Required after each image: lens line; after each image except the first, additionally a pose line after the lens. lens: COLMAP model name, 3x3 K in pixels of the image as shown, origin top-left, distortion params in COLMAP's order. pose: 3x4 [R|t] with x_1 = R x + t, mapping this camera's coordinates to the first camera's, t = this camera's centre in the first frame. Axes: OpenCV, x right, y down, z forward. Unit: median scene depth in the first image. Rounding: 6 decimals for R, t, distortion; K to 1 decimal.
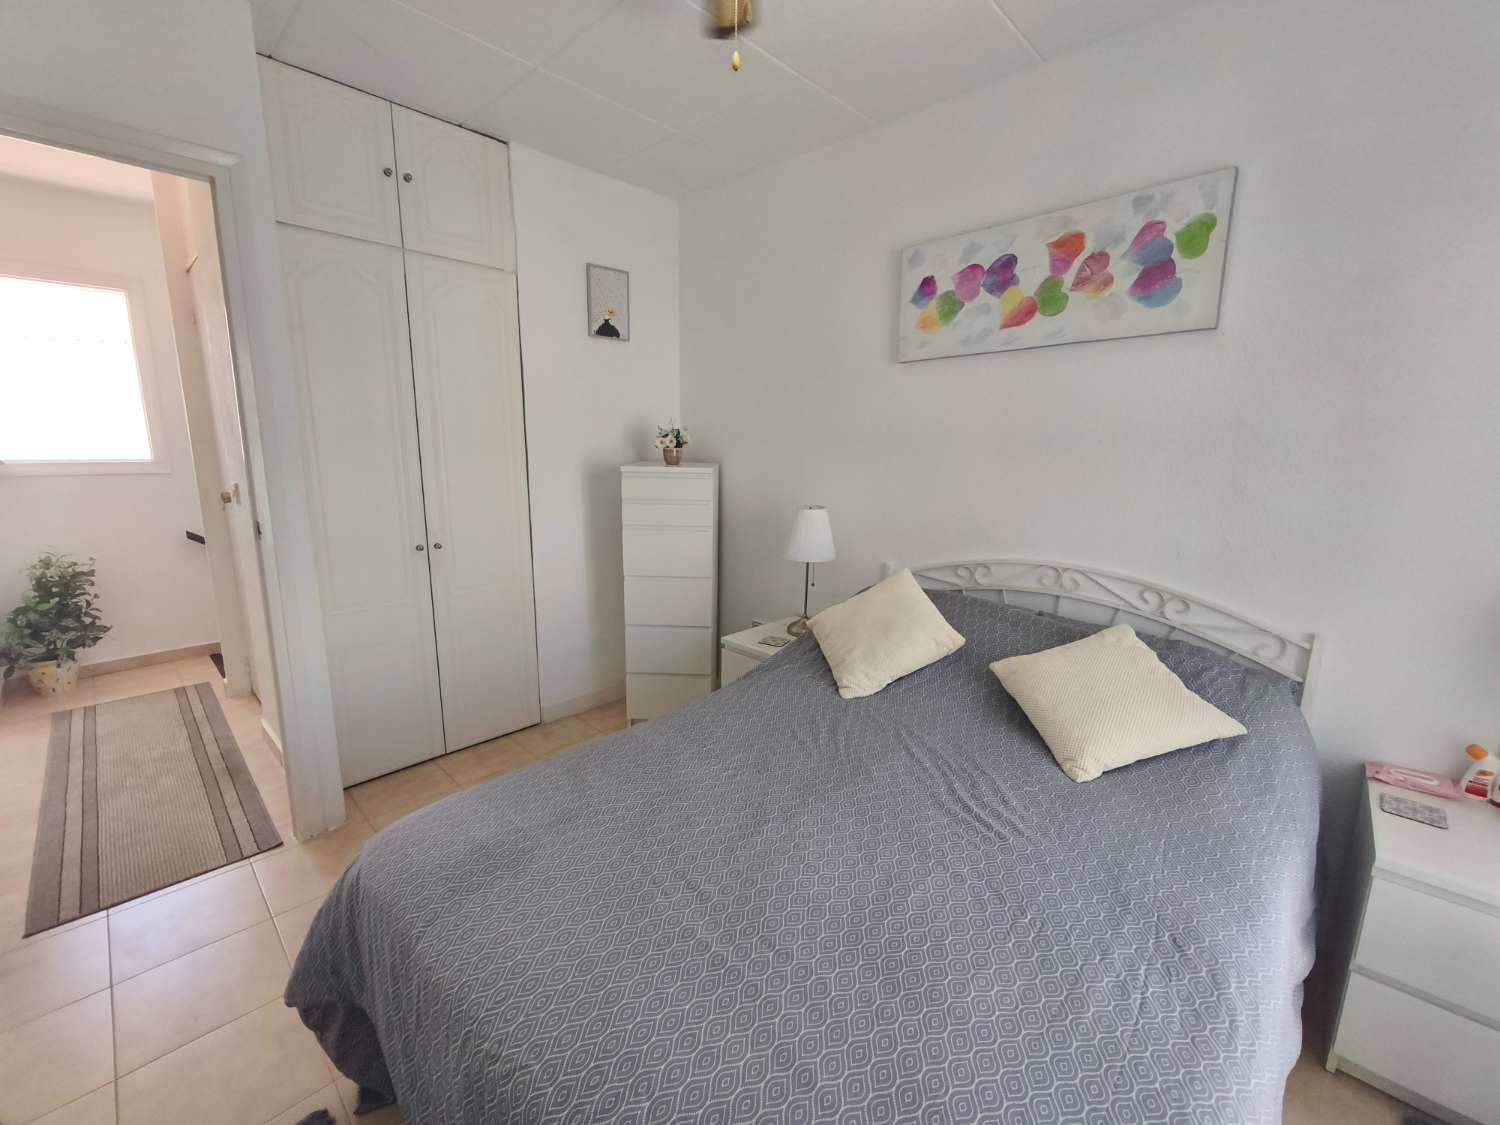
lens RADIAL K [[622.8, 0, 749.6], [0, 622.8, 558.3], [0, 0, 1]] dist [-0.001849, -0.000194]
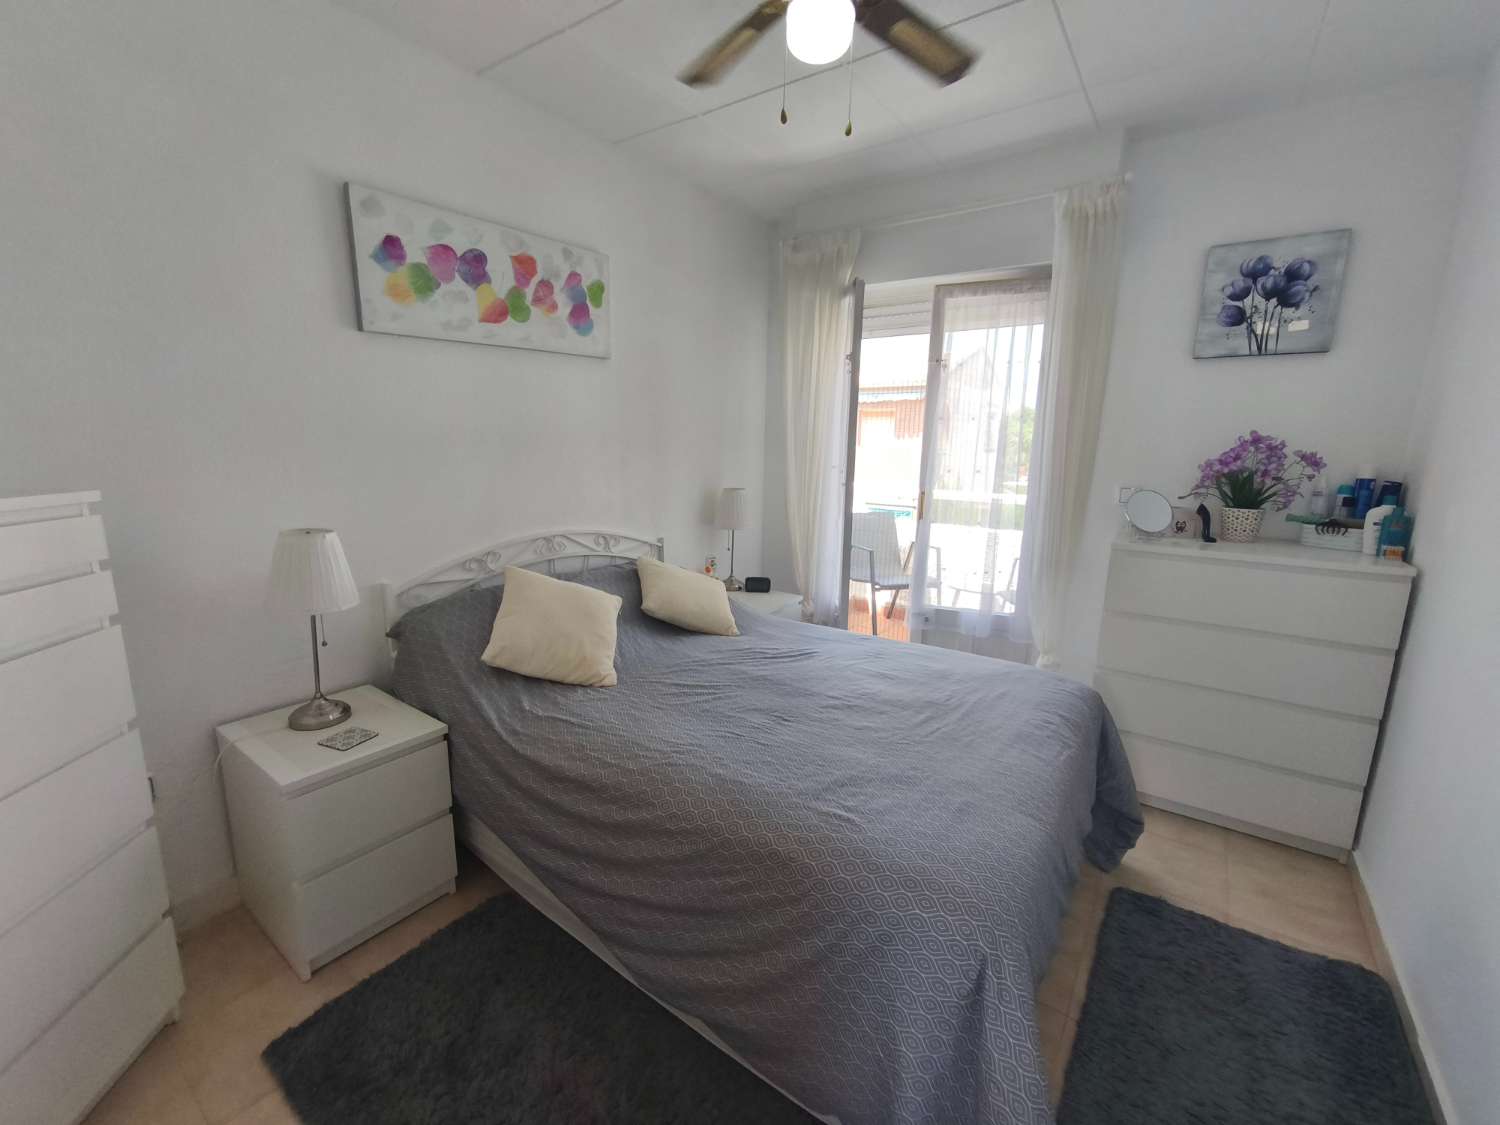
lens RADIAL K [[622.8, 0, 749.5], [0, 622.8, 564.1], [0, 0, 1]] dist [-0.001849, -0.000194]
pose [[-0.130448, -0.212781, 0.968353, -0.784233], [0.166215, 0.958182, 0.232938, -0.160482], [-0.977423, 0.191341, -0.089626, 0.781354]]
